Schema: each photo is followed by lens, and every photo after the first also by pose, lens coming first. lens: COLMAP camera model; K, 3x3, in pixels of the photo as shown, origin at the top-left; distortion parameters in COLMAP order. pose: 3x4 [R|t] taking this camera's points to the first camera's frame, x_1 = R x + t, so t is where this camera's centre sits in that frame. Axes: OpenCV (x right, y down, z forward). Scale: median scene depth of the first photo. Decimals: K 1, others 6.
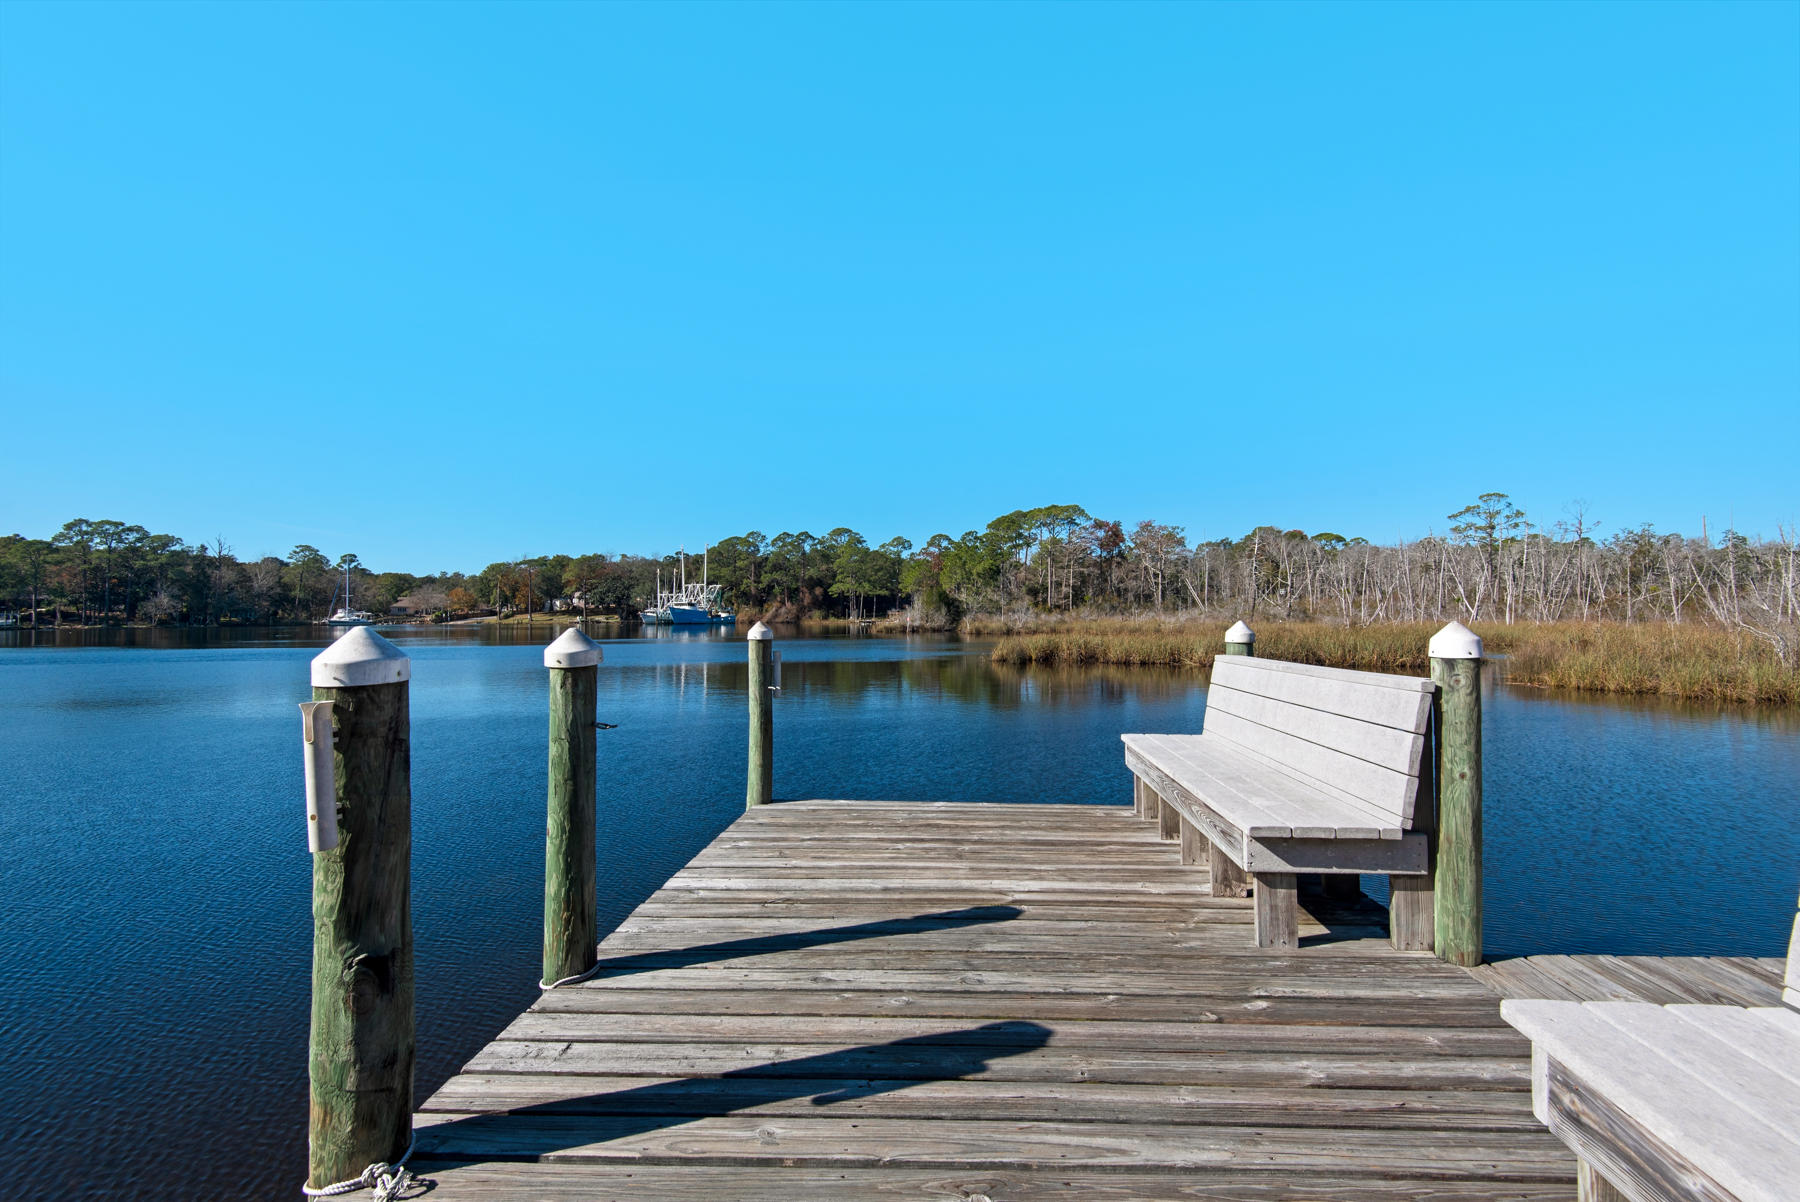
lens RADIAL K [[804.3, 0, 907.4], [0, 804.3, 597.8], [0, 0, 1]] dist [0.031276, -0.022331]
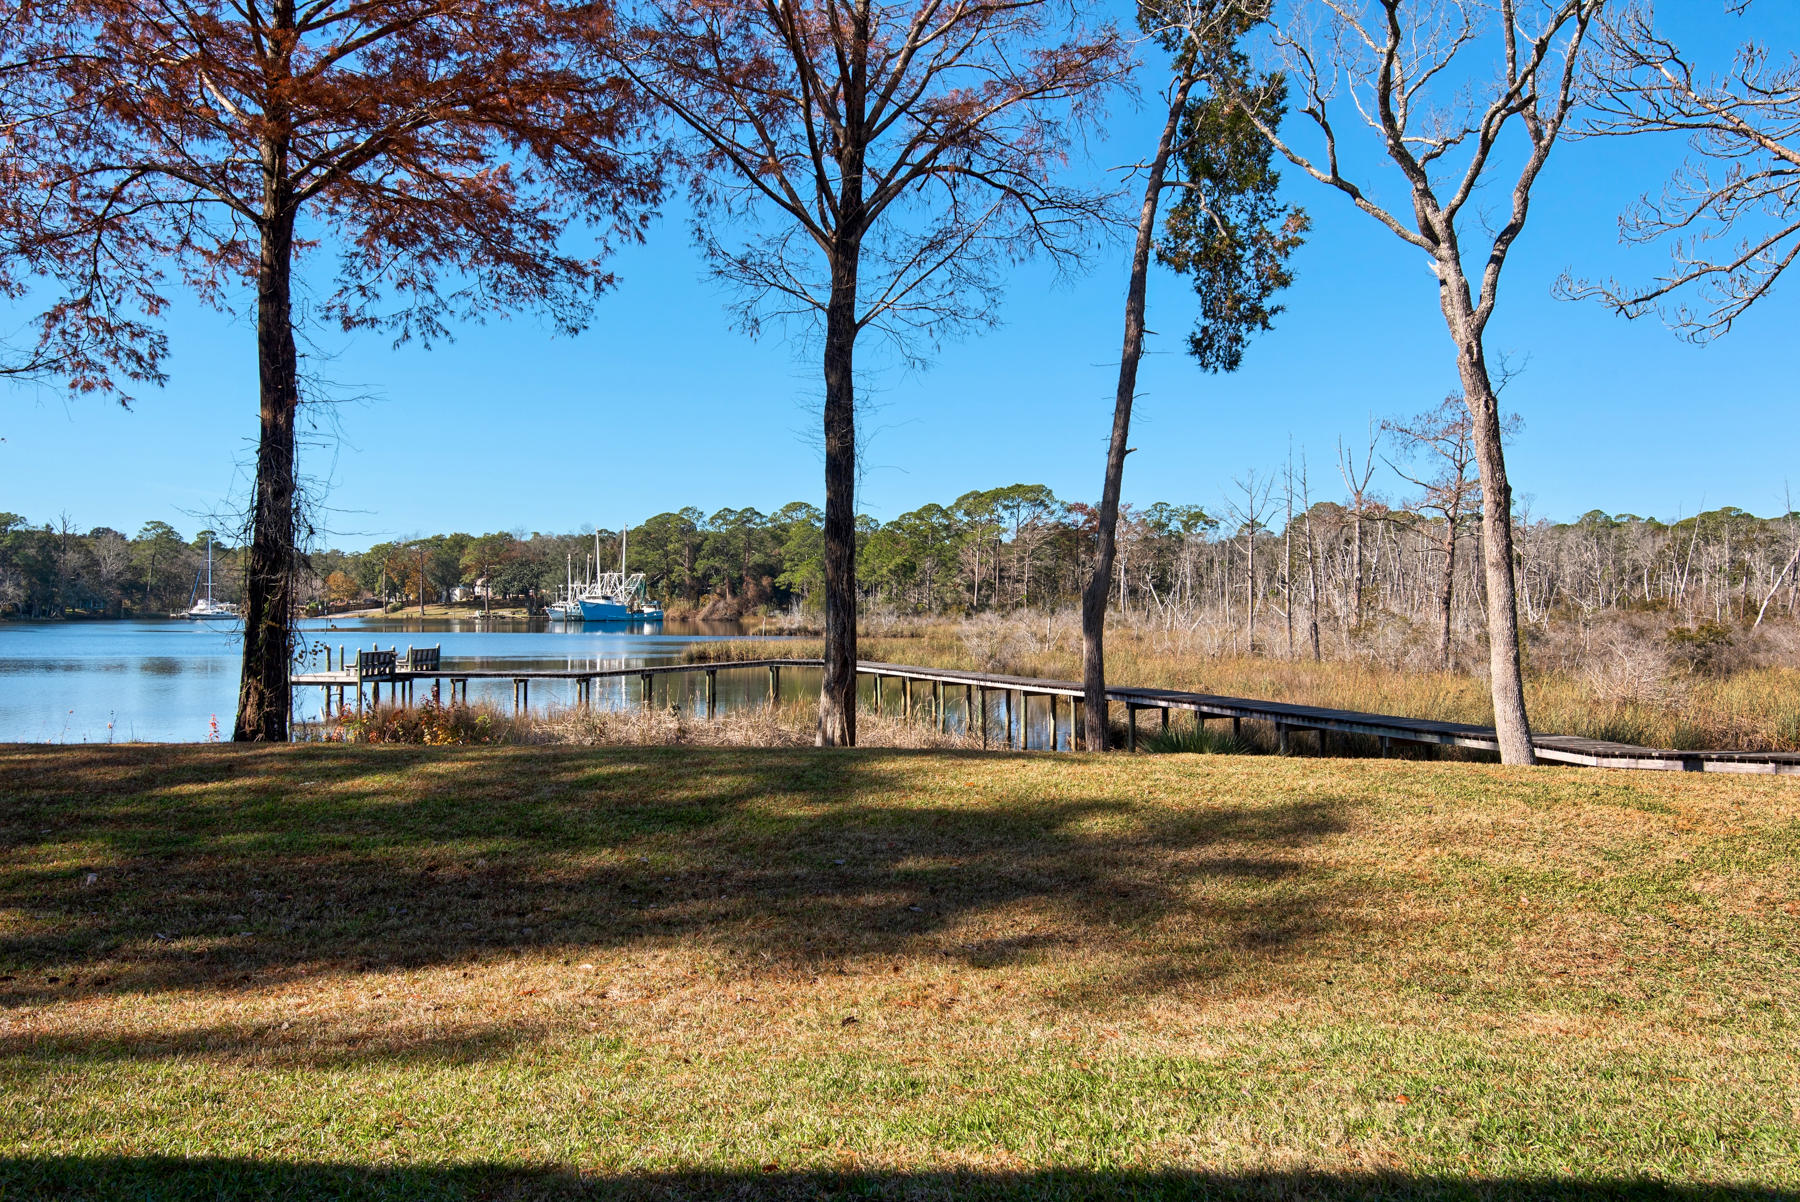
lens RADIAL K [[1212.6, 0, 907.5], [0, 1212.6, 600.5], [0, 0, 1]] dist [0.034707, -0.026235]
pose [[0.997419, 0.007218, -0.071432, 0.120052], [-0.005909, 0.999811, 0.018514, -0.012628], [0.071552, -0.018044, 0.997274, -0.207452]]
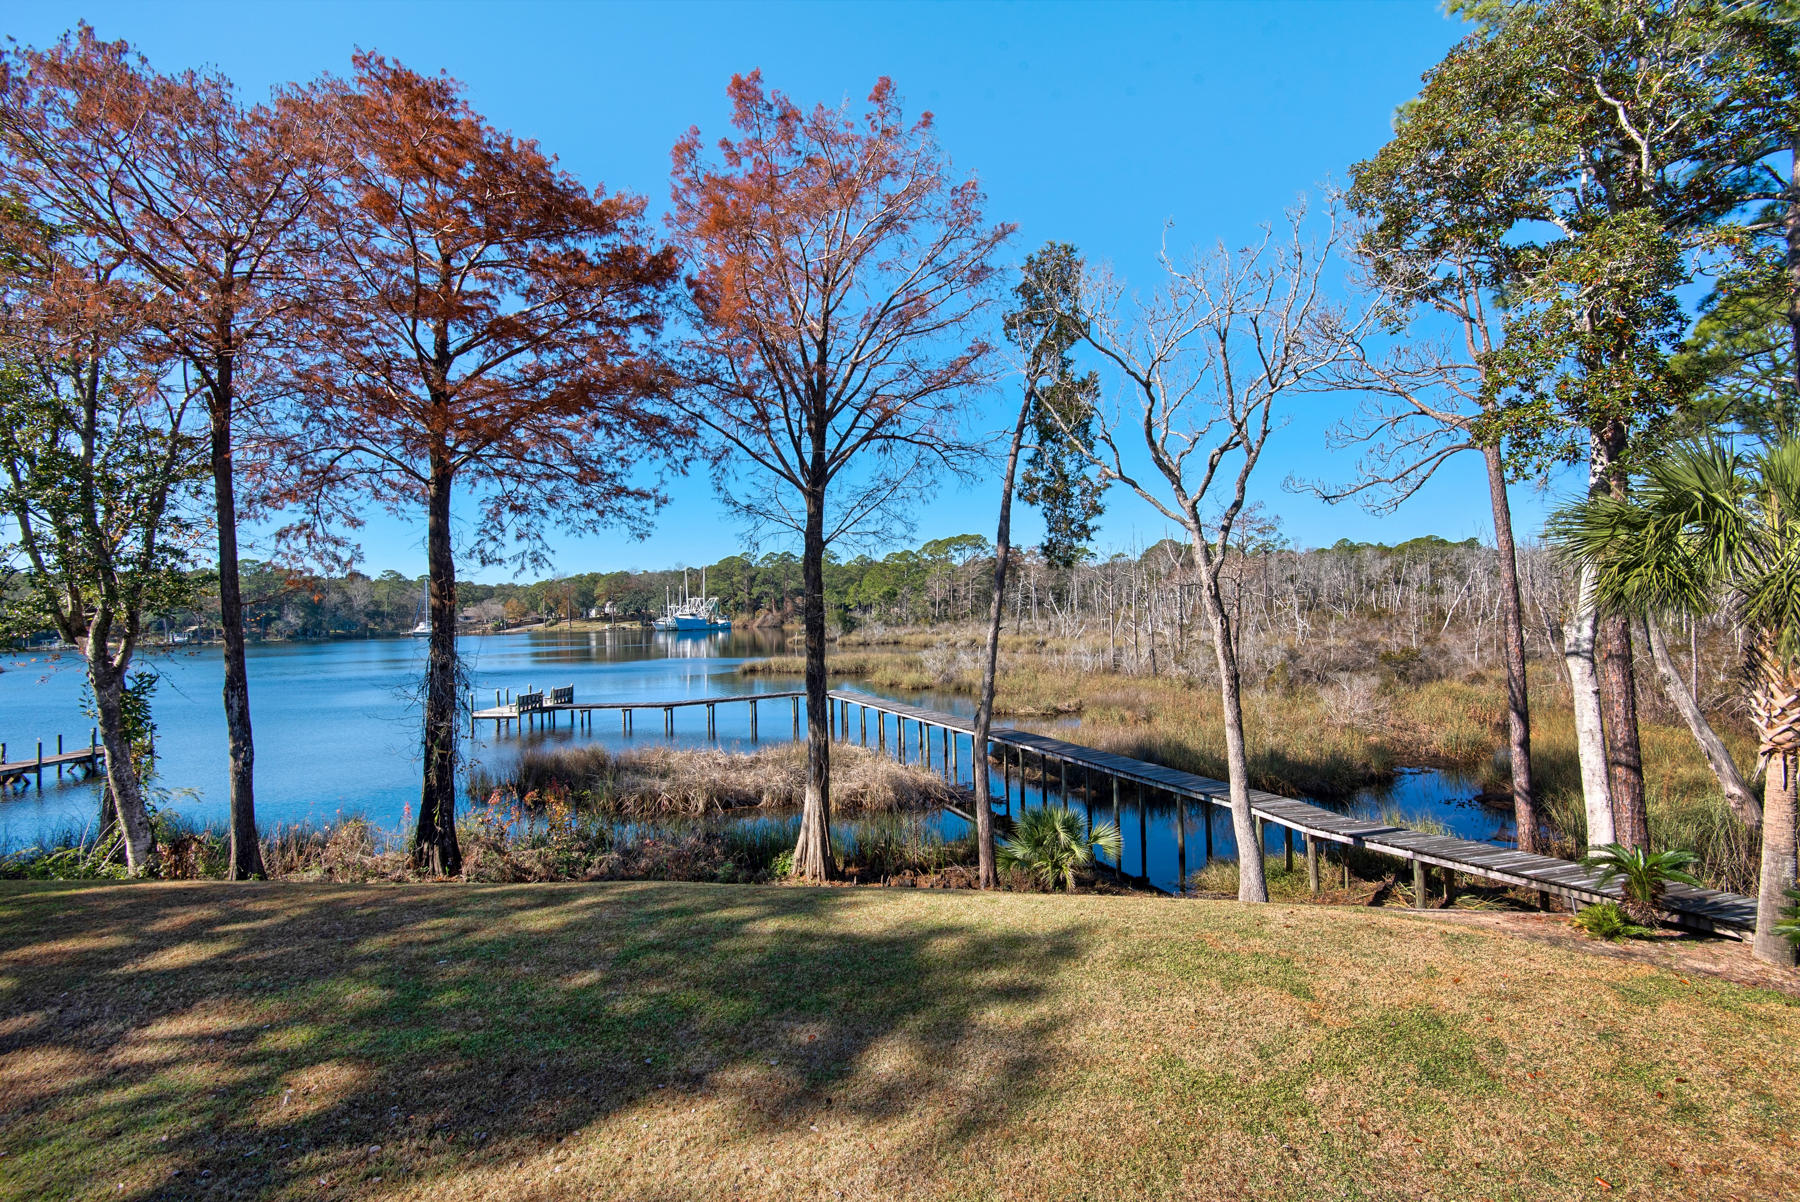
lens RADIAL K [[804.3, 0, 907.4], [0, 804.3, 597.8], [0, 0, 1]] dist [0.031276, -0.022331]
pose [[0.998182, -0.019496, -0.057028, 0.124444], [0.020360, 0.999686, 0.014619, -0.026802], [0.056725, -0.015754, 0.998266, -0.208152]]
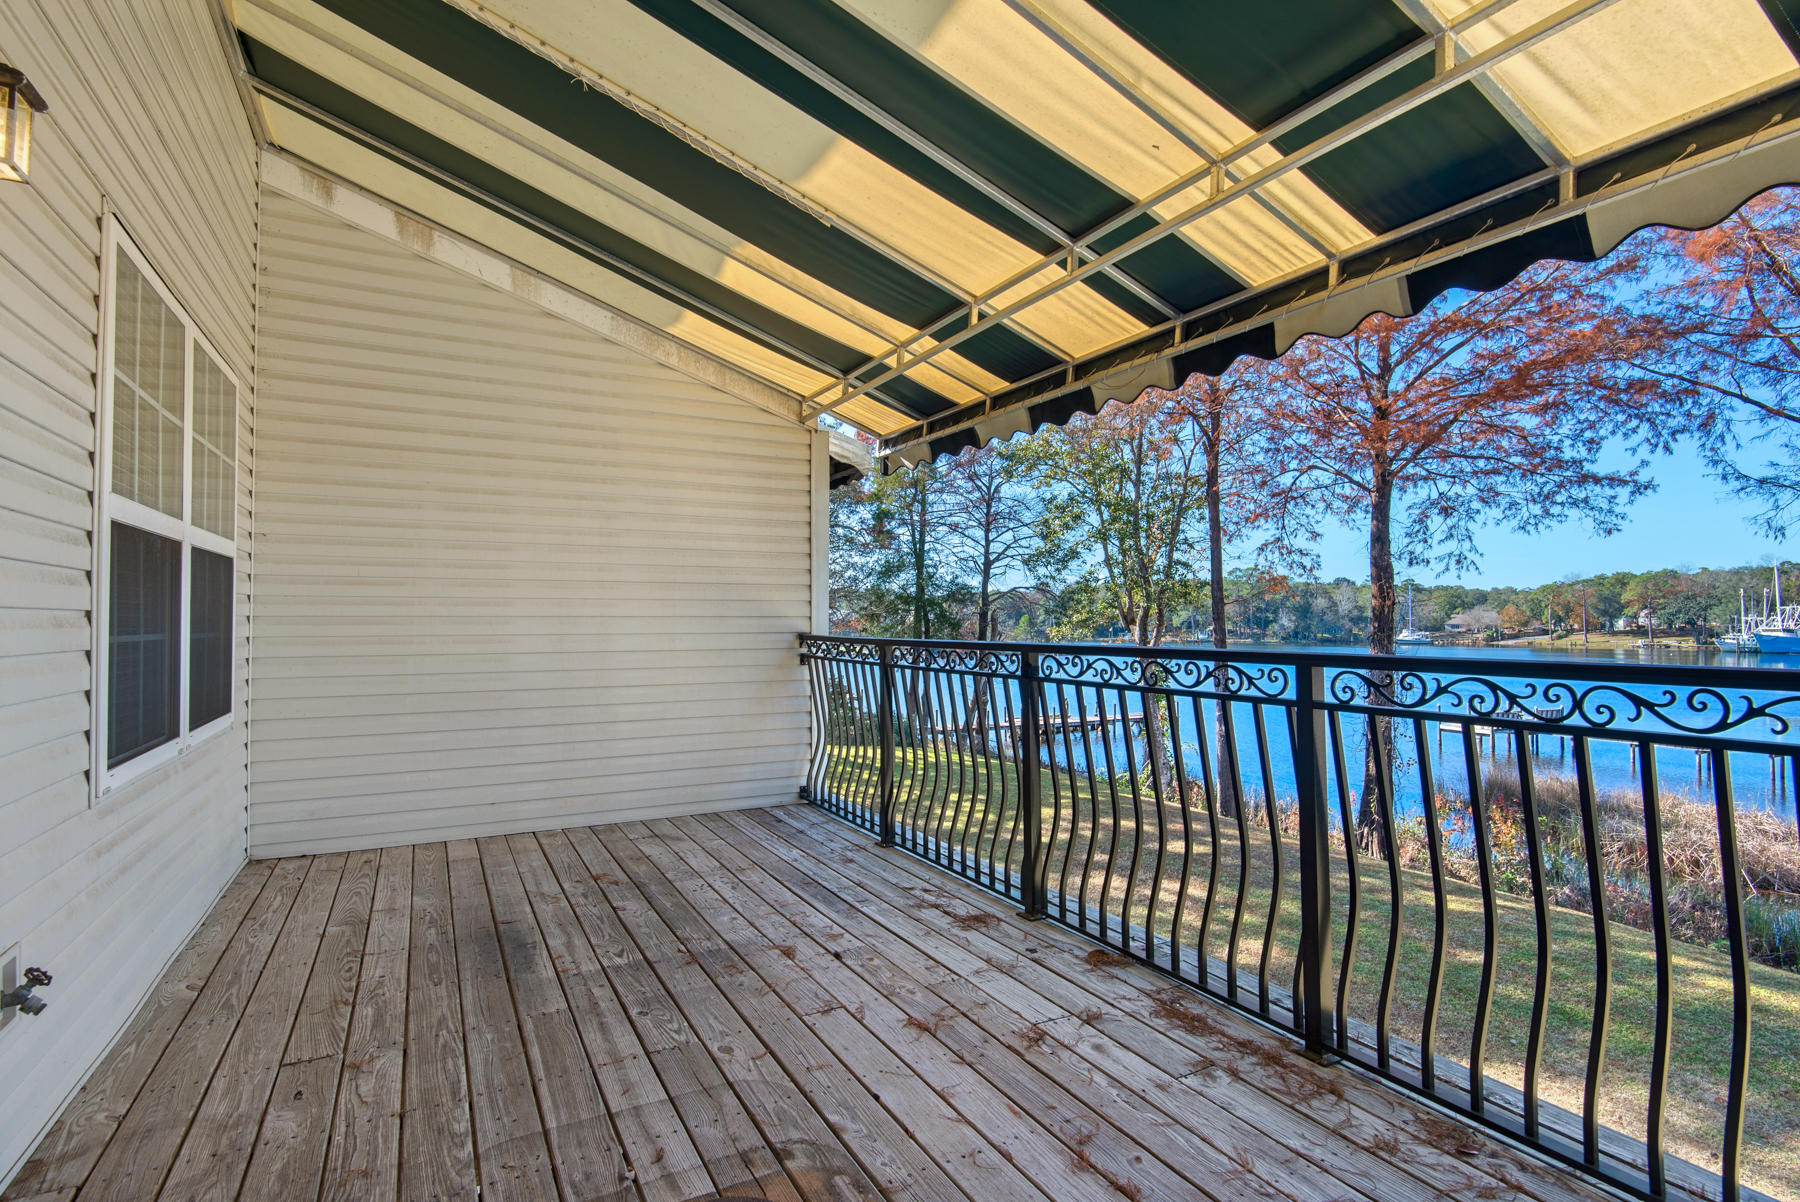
lens RADIAL K [[879.6, 0, 900.0], [0, 879.6, 601.0], [0, 0, 1]] dist [0.001541, -0.012588]
pose [[0.434520, -0.015370, -0.900531, 0.136721], [0.015569, 0.999833, -0.009553, -0.026234], [0.900528, -0.009869, 0.434686, -0.217043]]
